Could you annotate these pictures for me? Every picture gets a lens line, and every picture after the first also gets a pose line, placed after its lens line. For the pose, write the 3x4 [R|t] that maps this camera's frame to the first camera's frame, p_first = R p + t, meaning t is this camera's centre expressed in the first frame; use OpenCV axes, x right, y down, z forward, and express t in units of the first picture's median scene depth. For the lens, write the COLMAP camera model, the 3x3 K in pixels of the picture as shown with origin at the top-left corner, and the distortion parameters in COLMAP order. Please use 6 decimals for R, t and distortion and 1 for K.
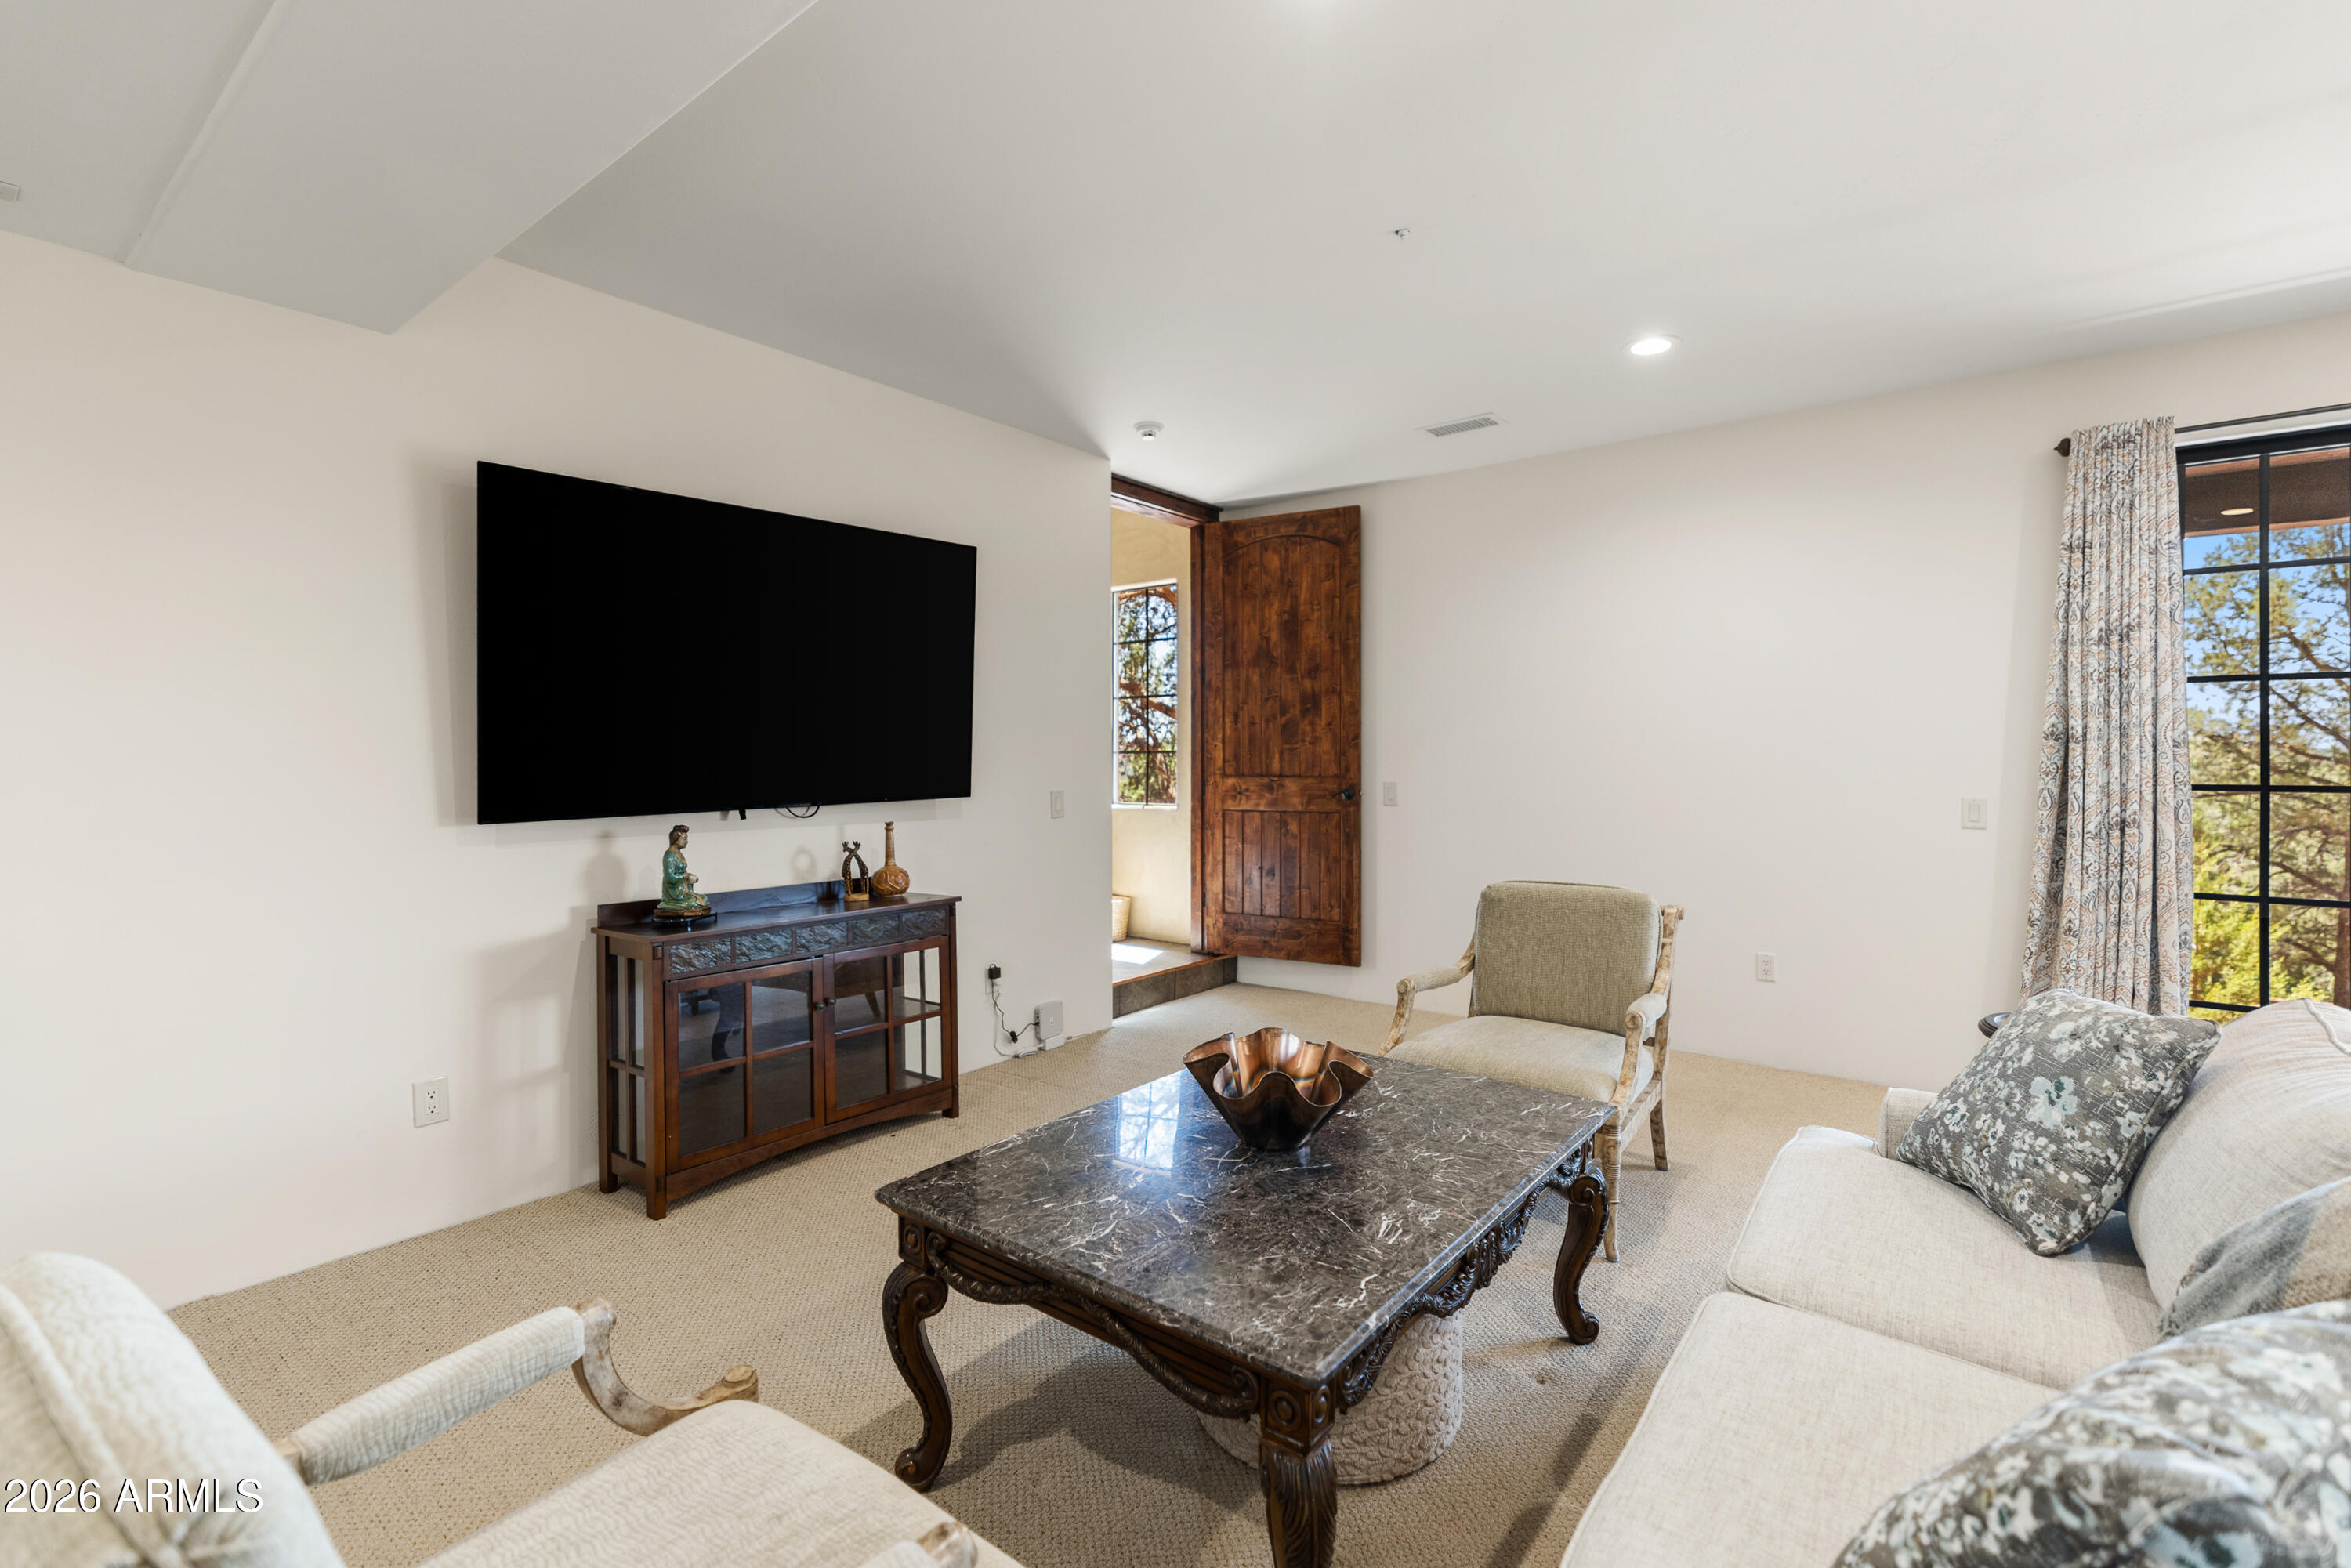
lens RADIAL K [[1034.6, 0, 1164.6], [0, 1034.6, 766.0], [0, 0, 1]] dist [-0.005476, 0.002876]
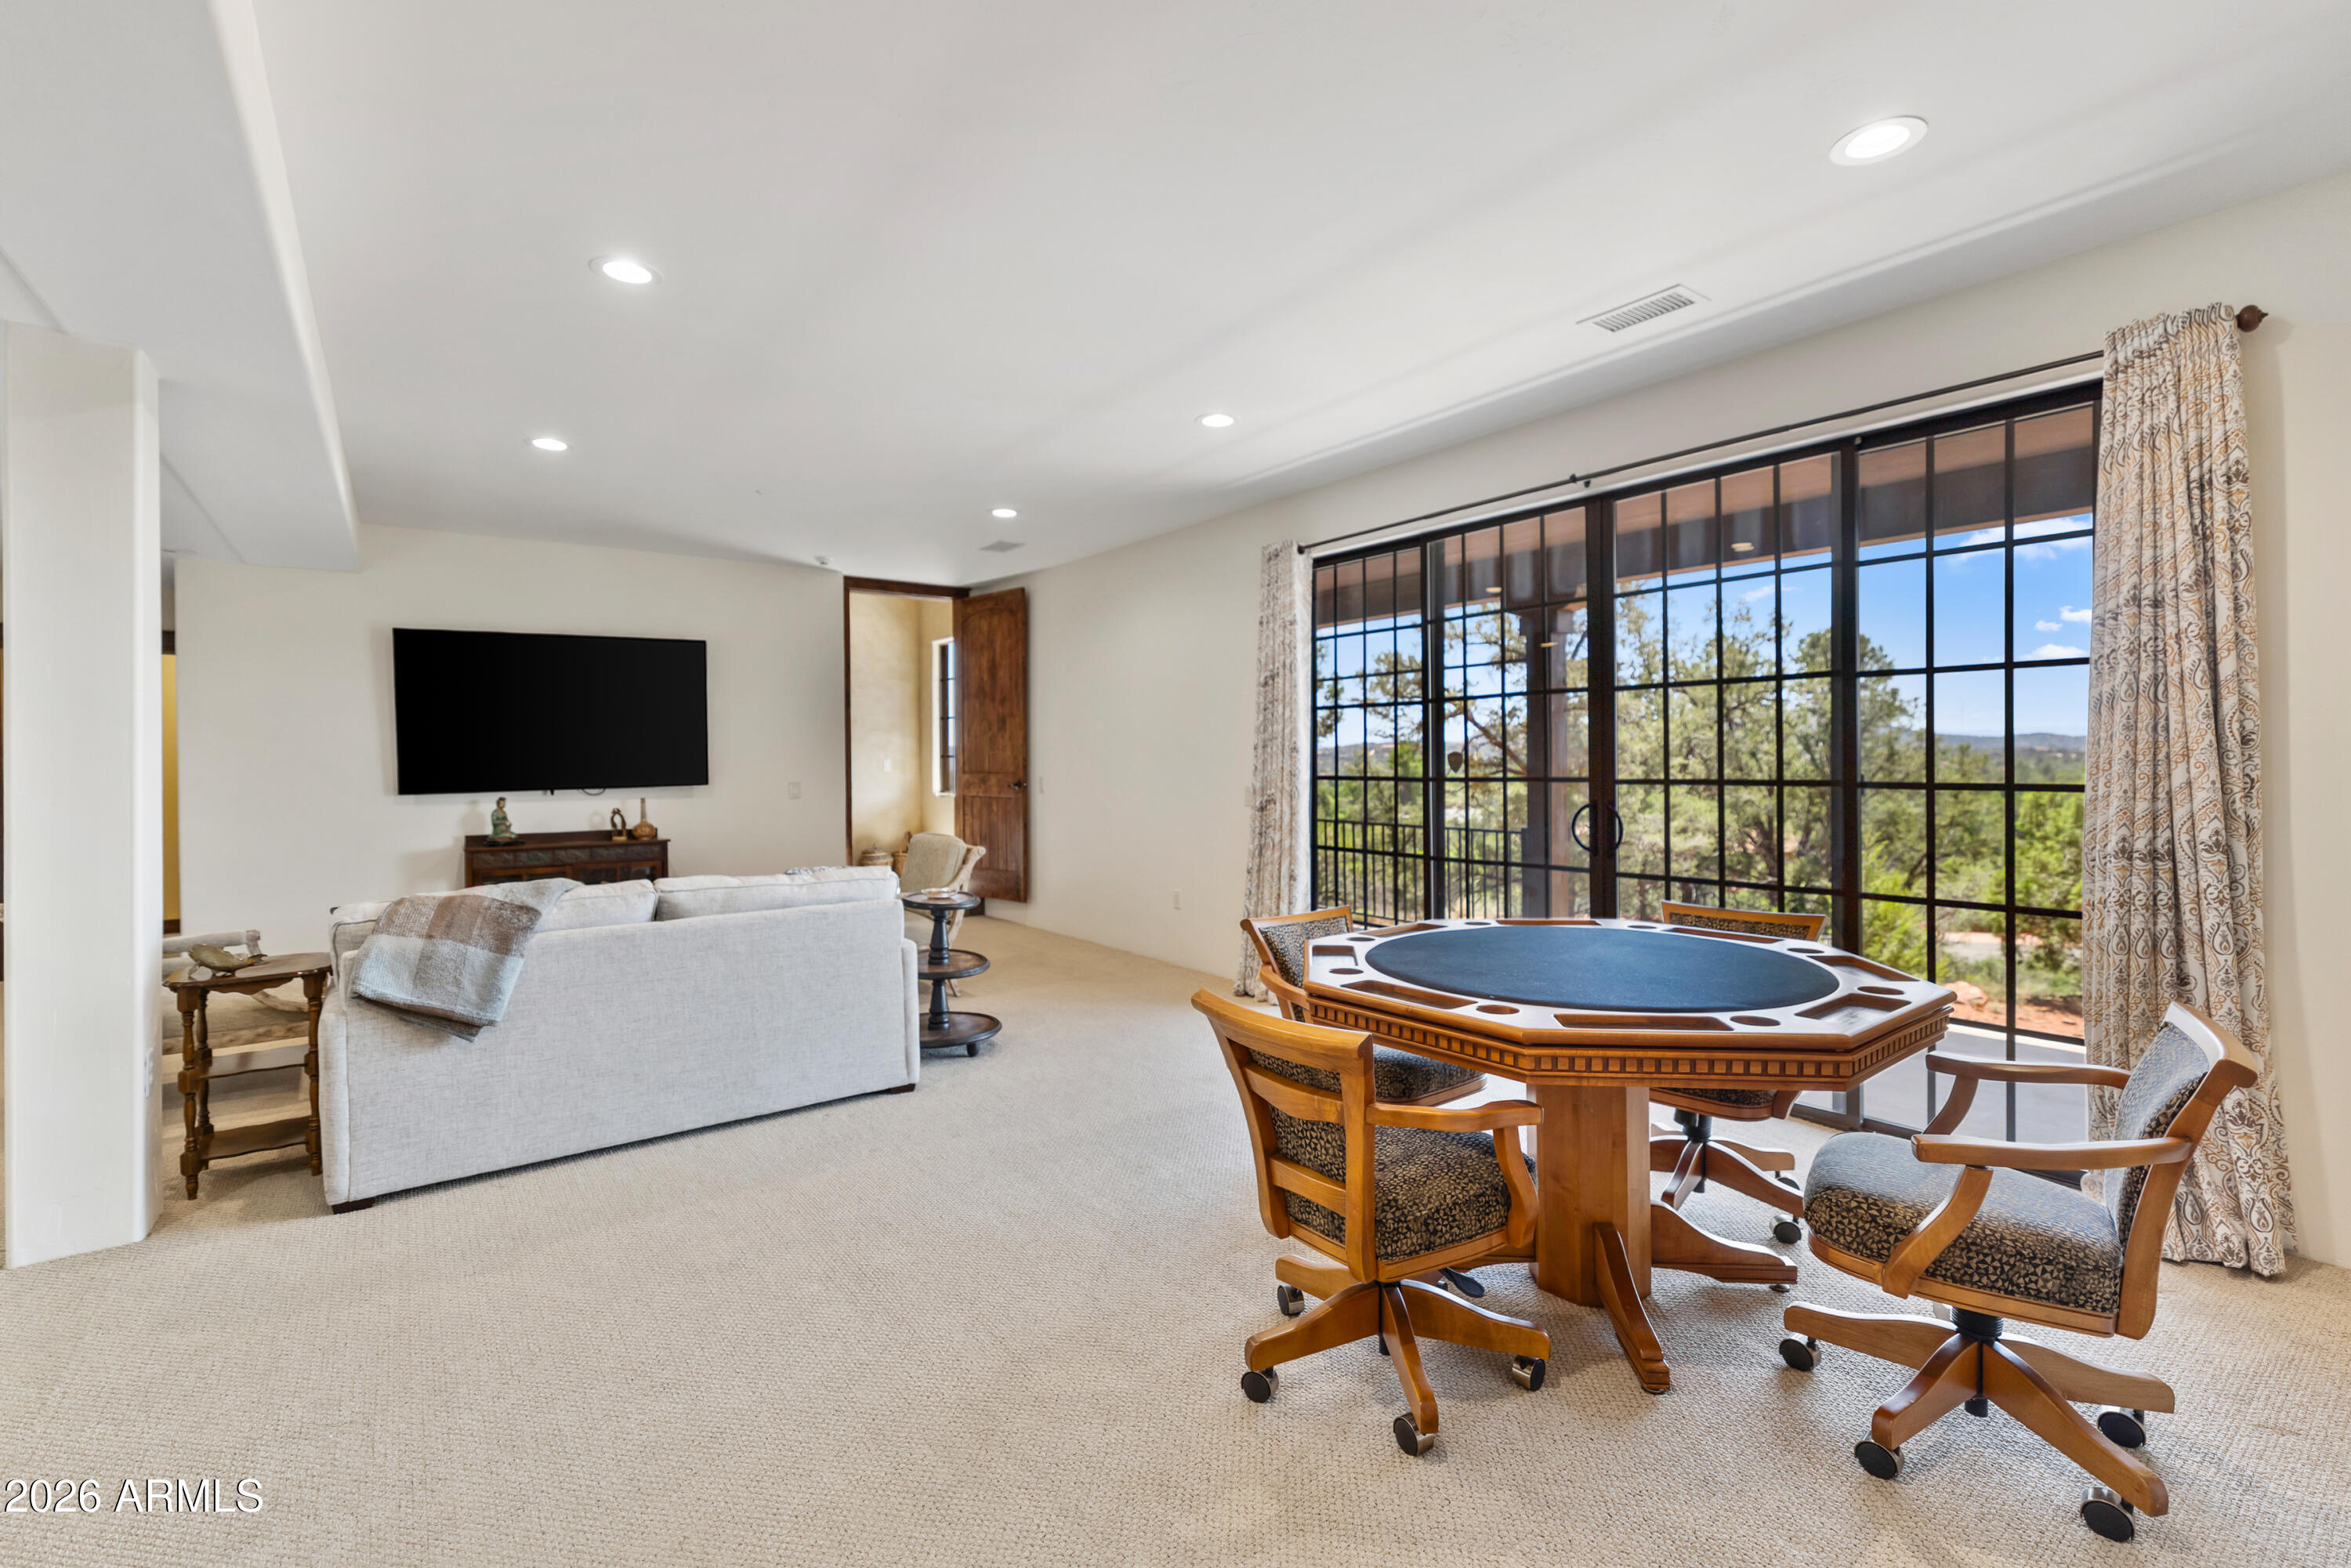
lens RADIAL K [[1034.6, 0, 1185.2], [0, 1034.6, 772.3], [0, 0, 1]] dist [-0.005476, 0.002876]
pose [[0.964916, -0.003456, -0.262536, 0.790612], [0.004698, 0.999981, 0.004102, 0.004297], [0.262517, -0.005191, 0.964913, -0.346790]]
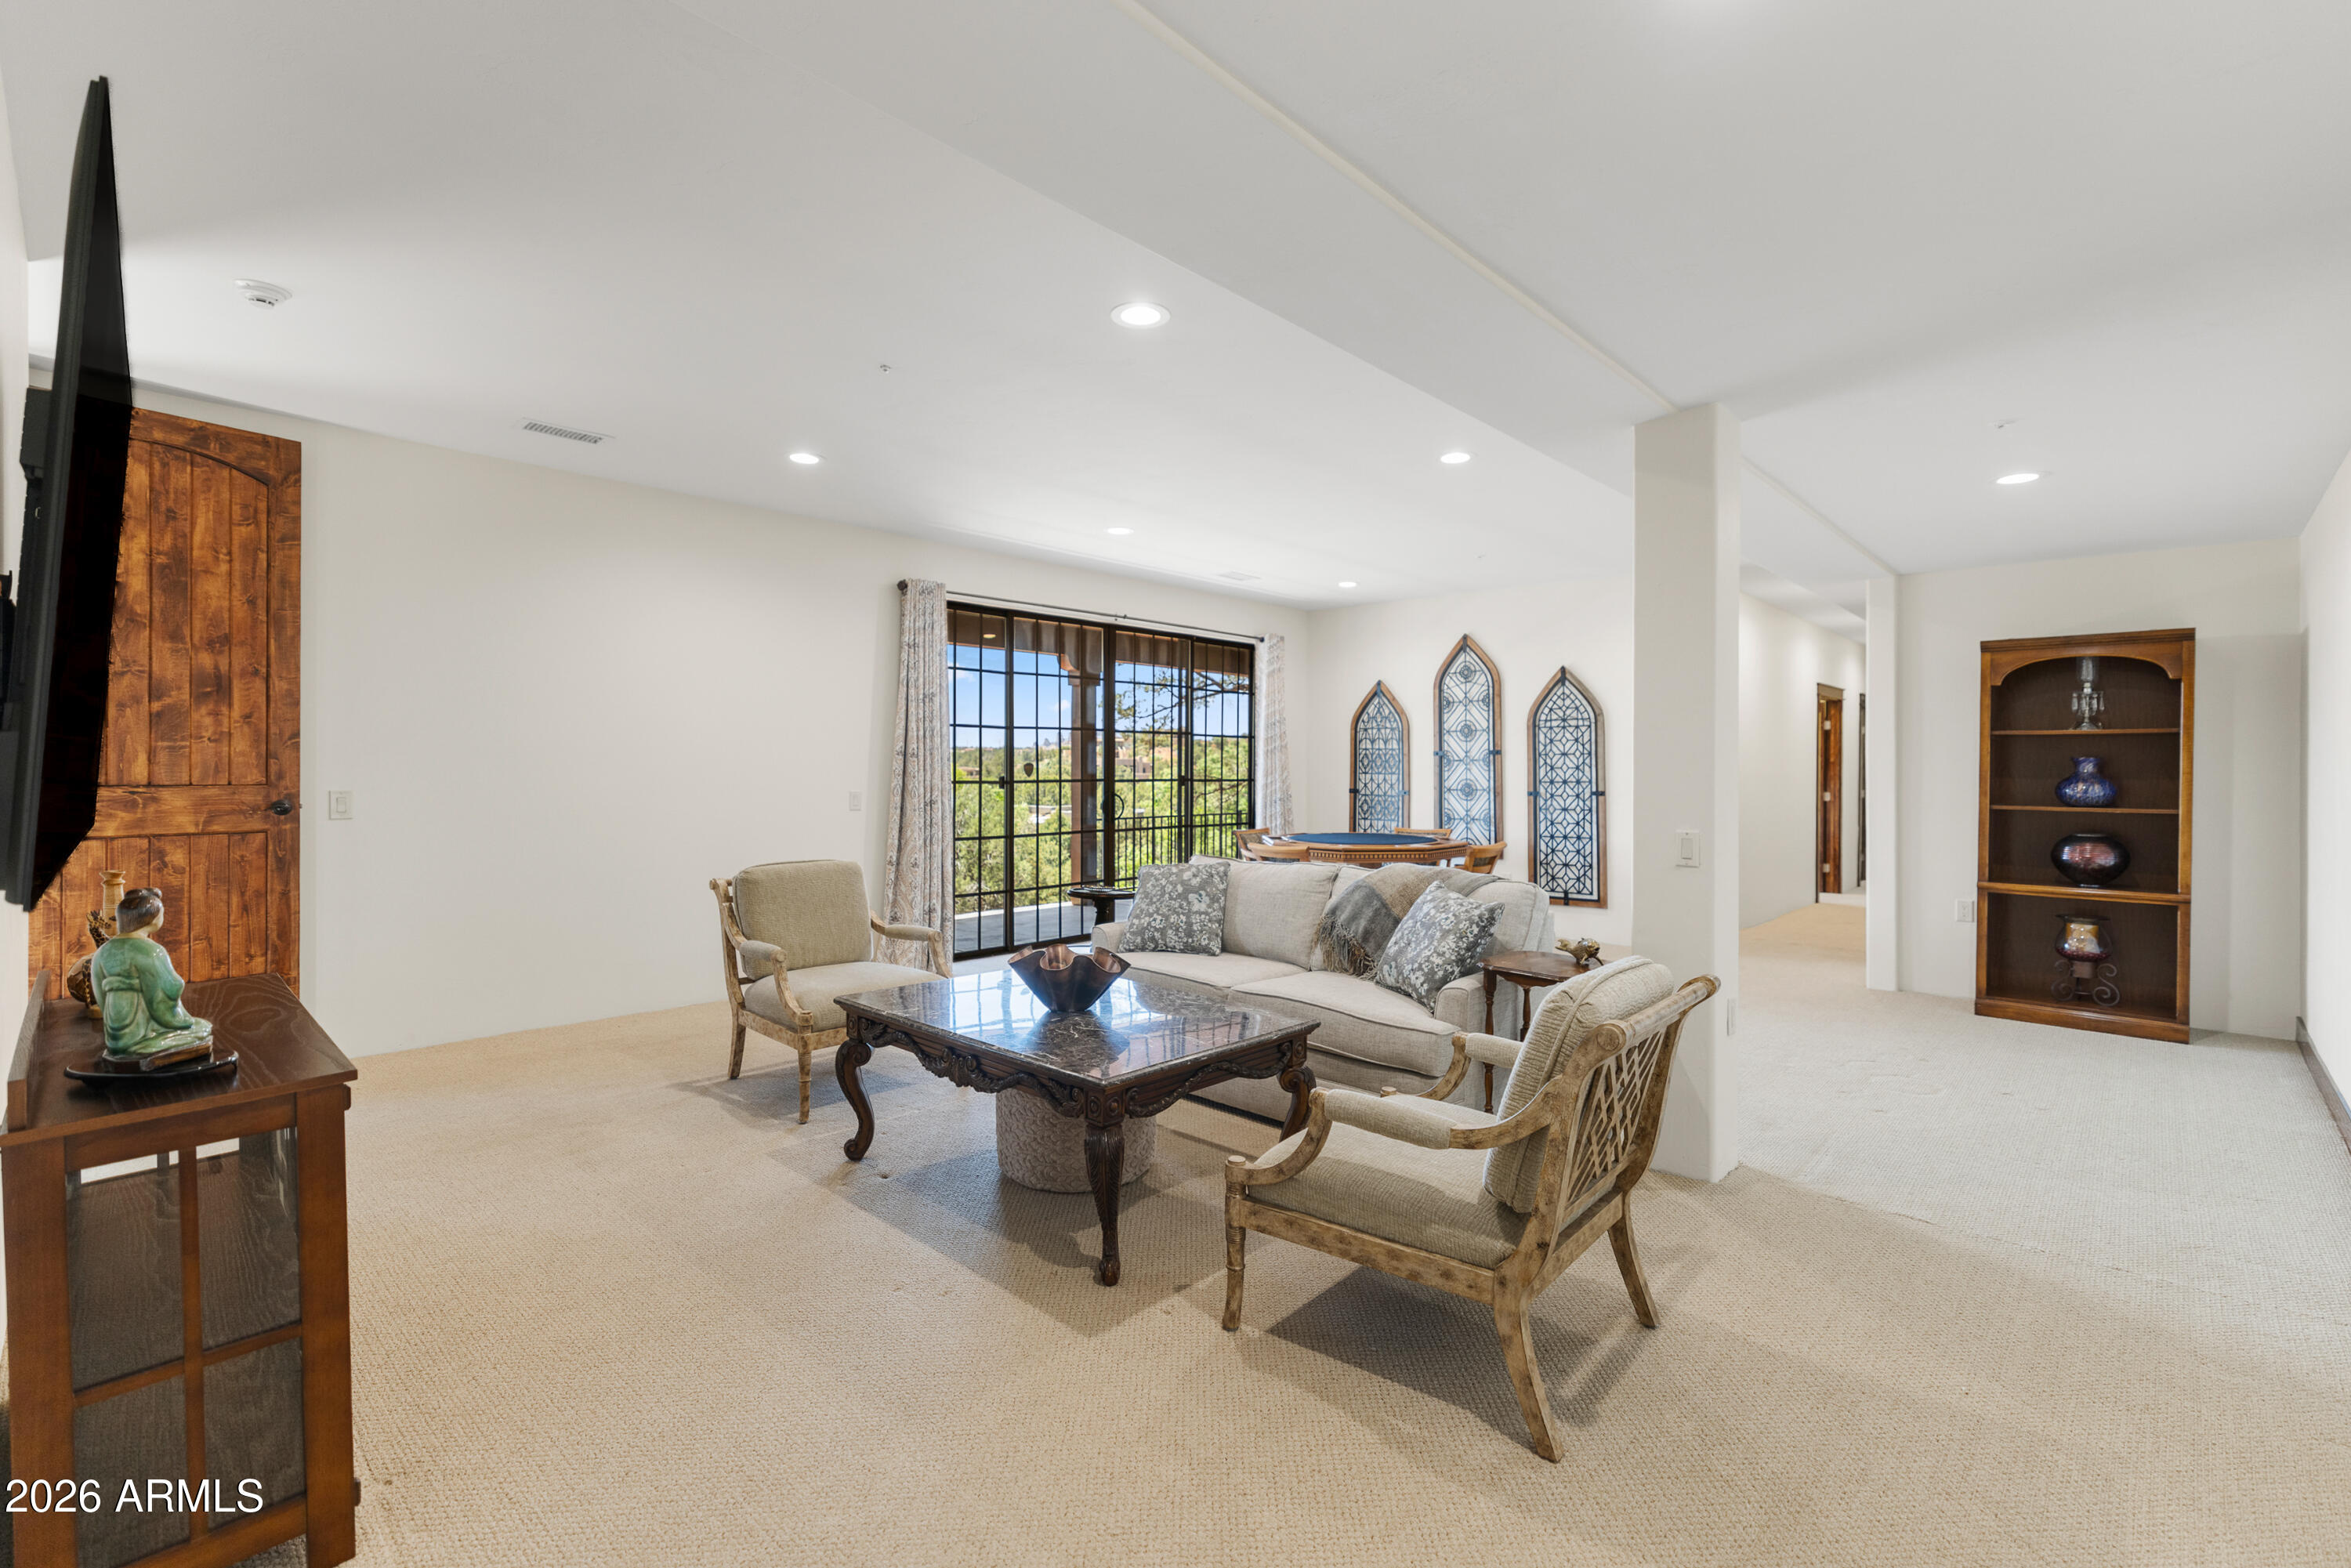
lens RADIAL K [[1034.6, 0, 1168.5], [0, 1034.6, 774.3], [0, 0, 1]] dist [-0.005476, 0.002876]
pose [[0.099281, -0.003632, 0.995053, -0.532761], [0.001656, 0.999993, 0.003485, 0.000530], [-0.995058, 0.001302, 0.099286, 0.258448]]
